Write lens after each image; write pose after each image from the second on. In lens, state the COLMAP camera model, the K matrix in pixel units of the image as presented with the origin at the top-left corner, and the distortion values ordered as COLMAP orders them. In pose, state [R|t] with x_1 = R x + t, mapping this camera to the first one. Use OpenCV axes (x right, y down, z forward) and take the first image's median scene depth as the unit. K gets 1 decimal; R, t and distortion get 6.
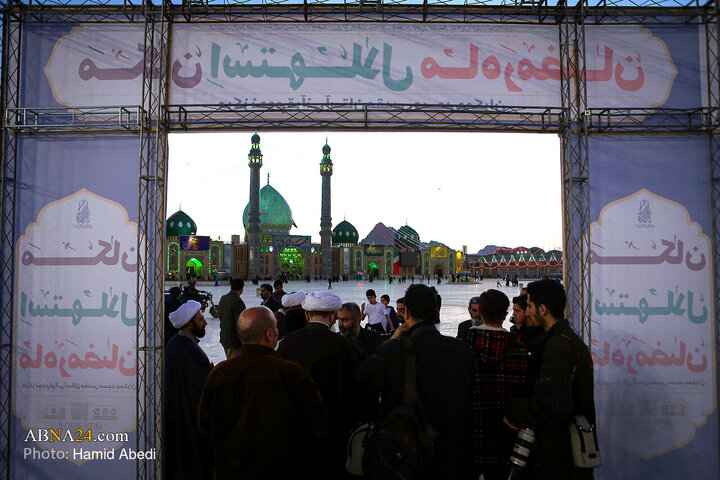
lens RADIAL K [[494.4, 0, 363.3], [0, 494.4, 245.5], [0, 0, 1]] dist [-0.045746, 0.040219]
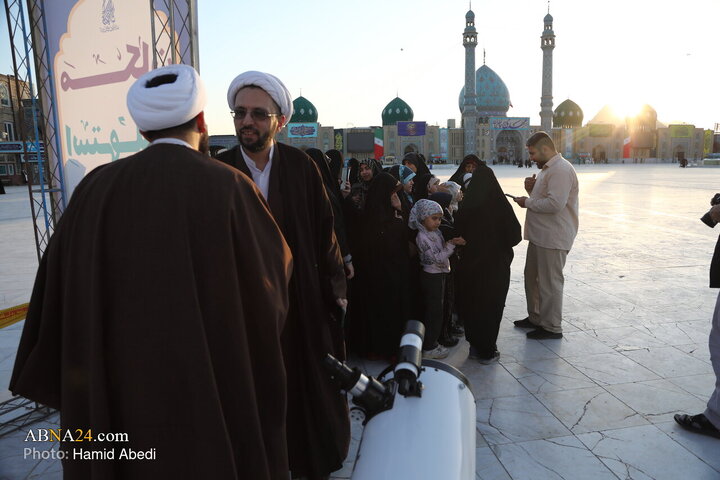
lens RADIAL K [[490.1, 0, 366.6], [0, 490.1, 234.5], [0, 0, 1]] dist [-0.088570, 0.035555]
pose [[0.909911, 0.046294, -0.412212, 0.077514], [0.040918, 0.978888, 0.200258, 0.133026], [0.412780, -0.199084, 0.888807, 0.464773]]
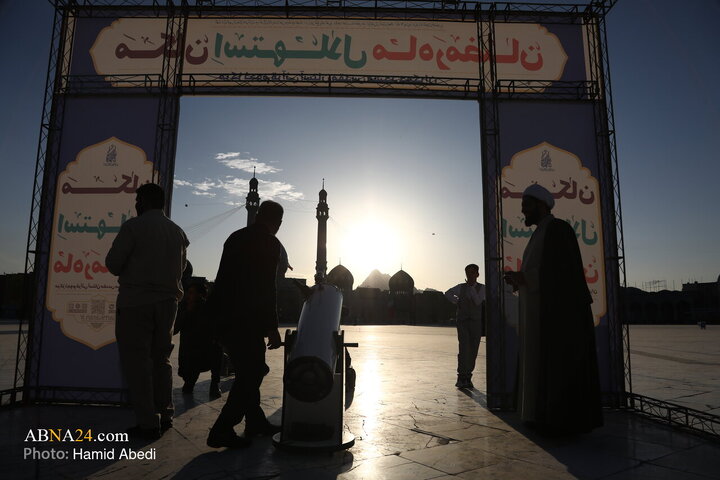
lens RADIAL K [[494.4, 0, 358.7], [0, 494.4, 233.5], [0, 0, 1]] dist [-0.045746, 0.040219]
pose [[0.999953, 0.009618, -0.001428, 0.086590], [-0.009719, 0.993153, -0.116418, 0.283106], [0.000299, 0.116426, 0.993199, -0.264305]]
